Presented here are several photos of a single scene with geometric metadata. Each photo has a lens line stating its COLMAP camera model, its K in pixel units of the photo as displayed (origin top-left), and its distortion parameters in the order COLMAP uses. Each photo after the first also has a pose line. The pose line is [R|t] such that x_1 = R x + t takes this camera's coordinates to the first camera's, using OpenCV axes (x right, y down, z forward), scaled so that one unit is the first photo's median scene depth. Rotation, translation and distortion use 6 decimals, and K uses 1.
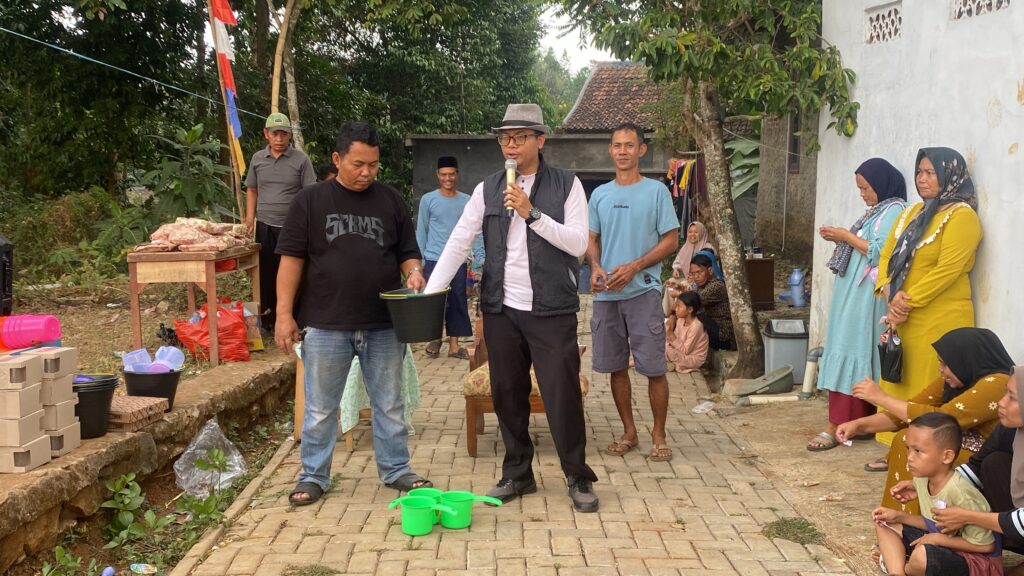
lens RADIAL K [[1105.3, 0, 535.9], [0, 1105.3, 291.1], [0, 0, 1]] dist [-0.009474, 0.000000]
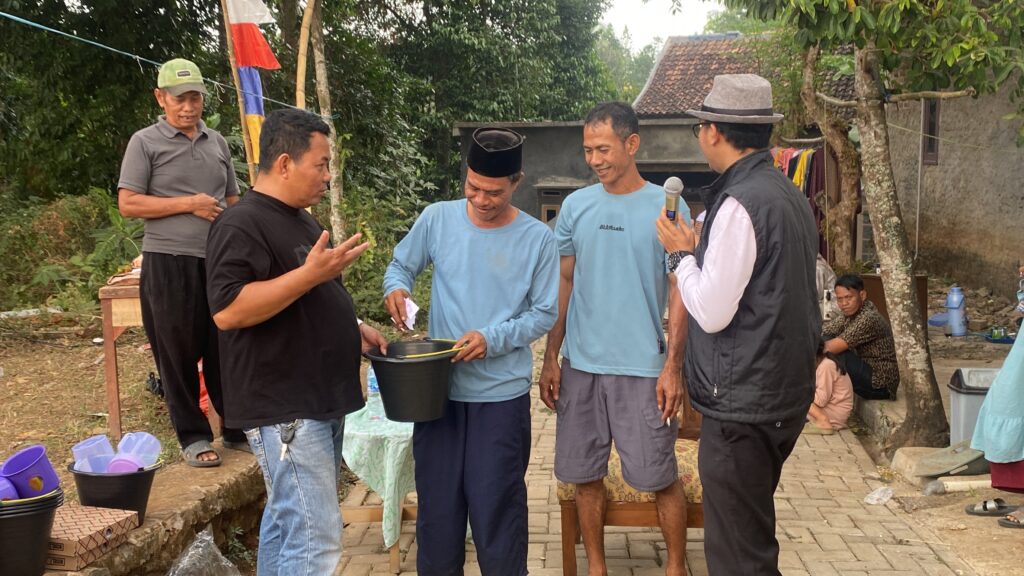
lens RADIAL K [[1202.9, 0, 508.1], [0, 1202.9, 280.4], [0, 0, 1]] dist [0.008807, 0.000000]
pose [[0.997652, -0.003754, -0.068379, -0.022069], [0.003120, 0.999951, -0.009381, -0.017448], [0.068410, 0.009146, 0.997615, 0.118779]]
